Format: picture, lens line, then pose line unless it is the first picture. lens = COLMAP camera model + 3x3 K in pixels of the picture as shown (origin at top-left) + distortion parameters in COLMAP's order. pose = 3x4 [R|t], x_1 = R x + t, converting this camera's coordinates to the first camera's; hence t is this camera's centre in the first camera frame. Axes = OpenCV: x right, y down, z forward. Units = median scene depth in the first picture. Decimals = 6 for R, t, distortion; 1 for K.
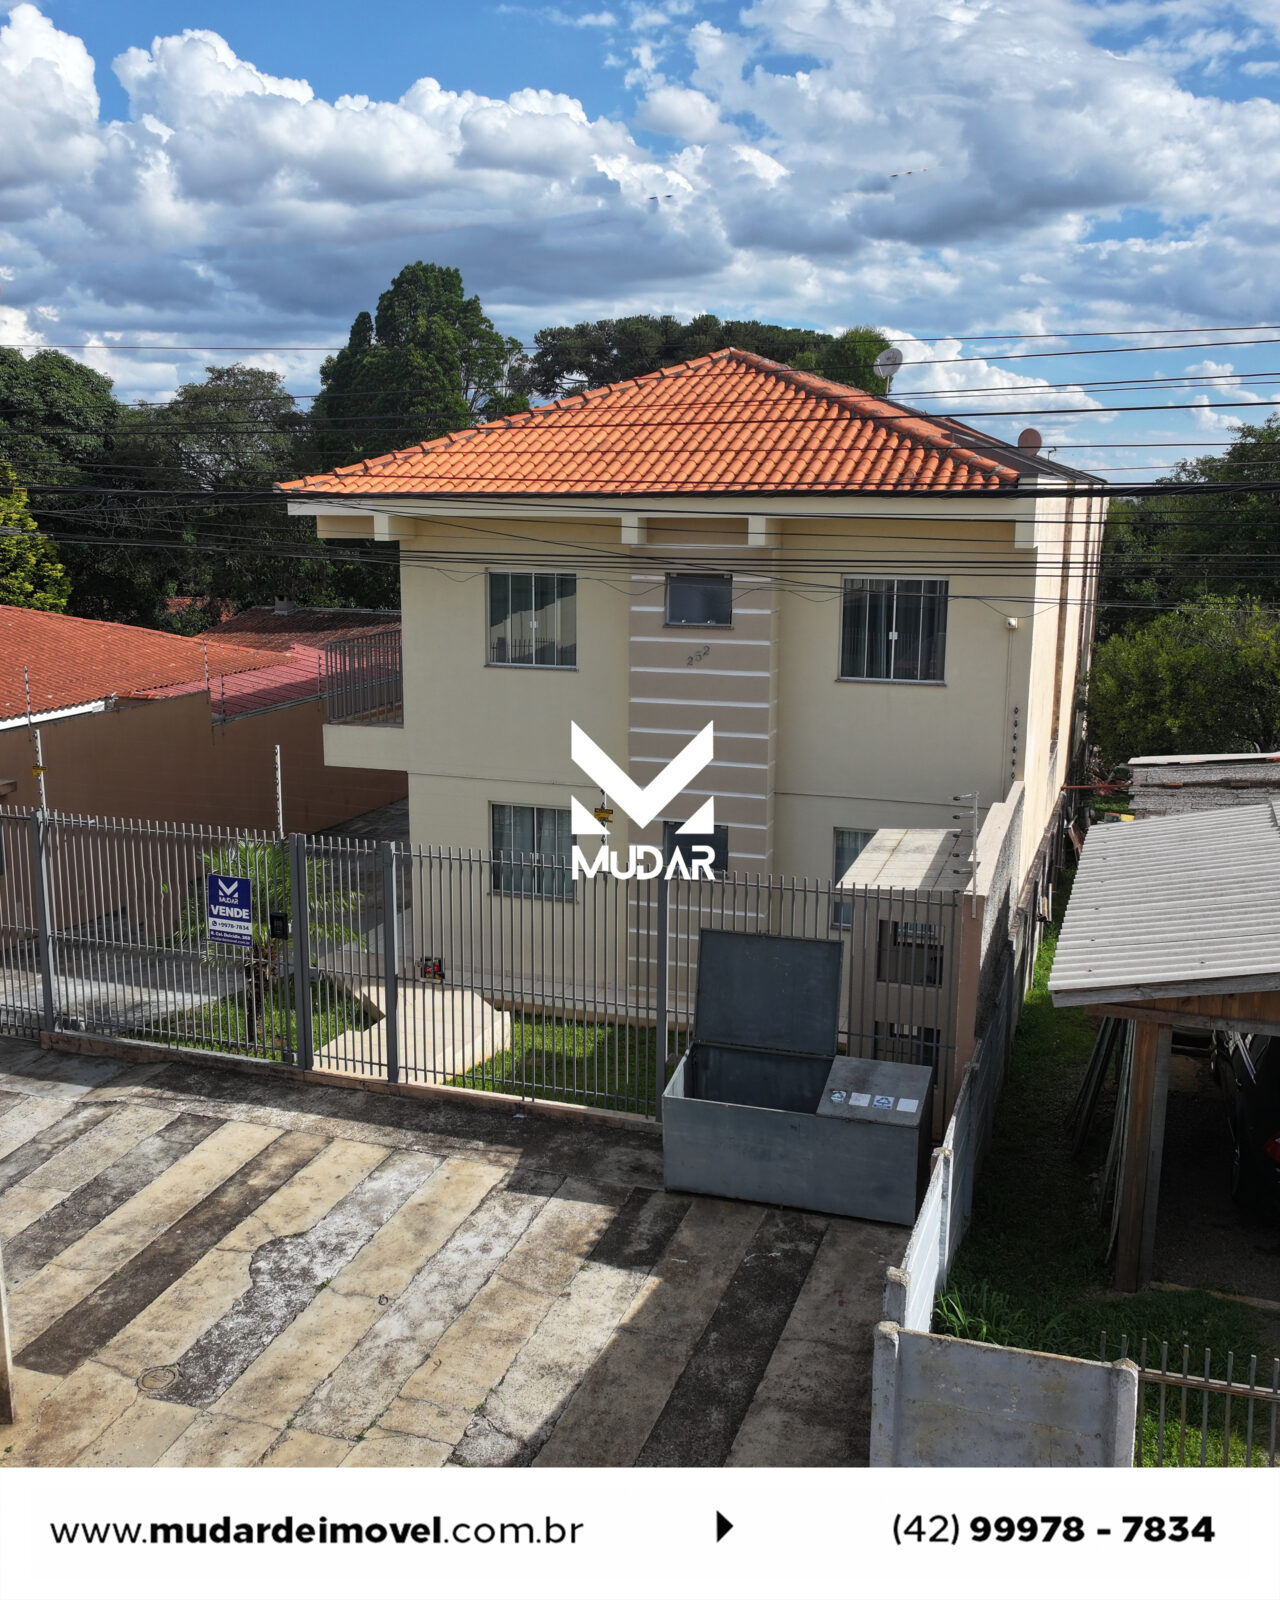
lens RADIAL K [[1388.2, 0, 623.1], [0, 1388.2, 799.2], [0, 0, 1]] dist [-0.002393, 0.010743]
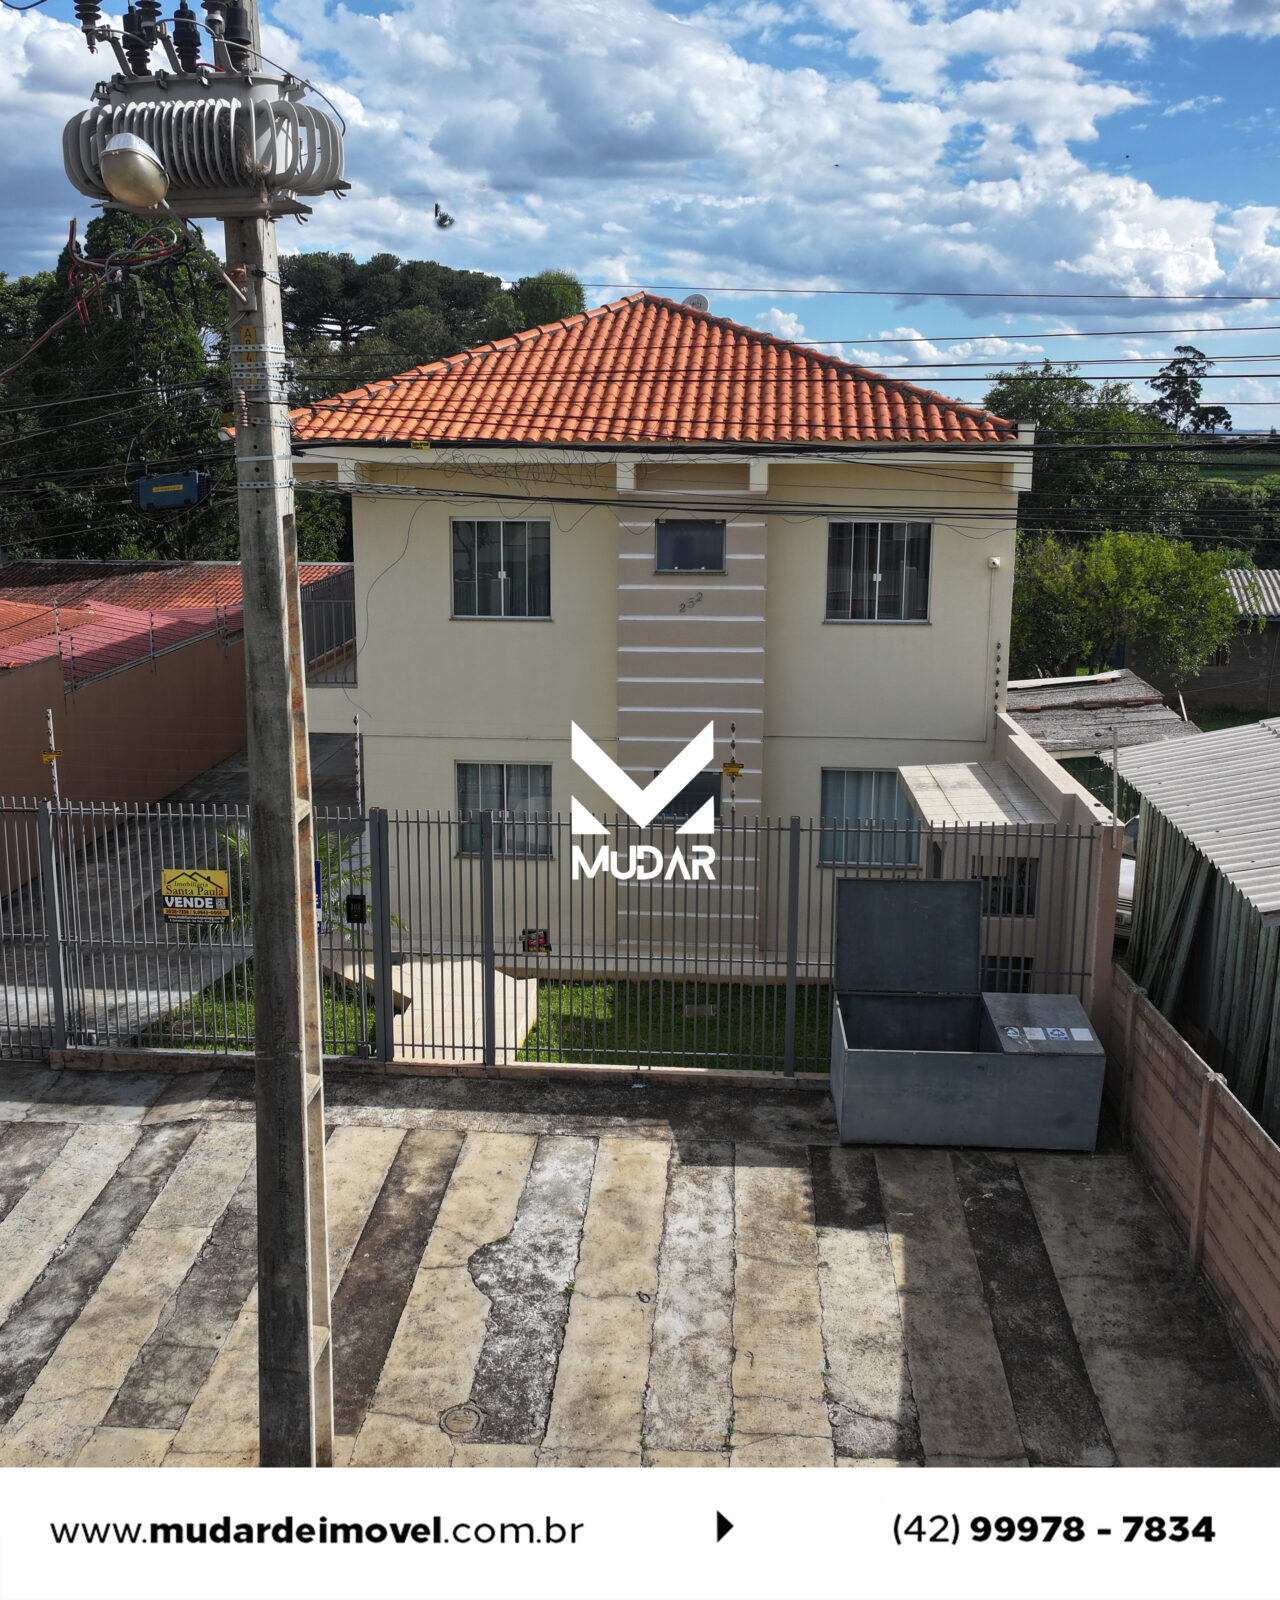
lens RADIAL K [[1388.2, 0, 570.0], [0, 1388.2, 732.9], [0, 0, 1]] dist [-0.002393, 0.010743]
pose [[0.970929, -0.051018, 0.233869, -0.328665], [0.052061, 0.998642, 0.001717, -0.020242], [-0.233639, 0.010508, 0.972267, 0.071334]]
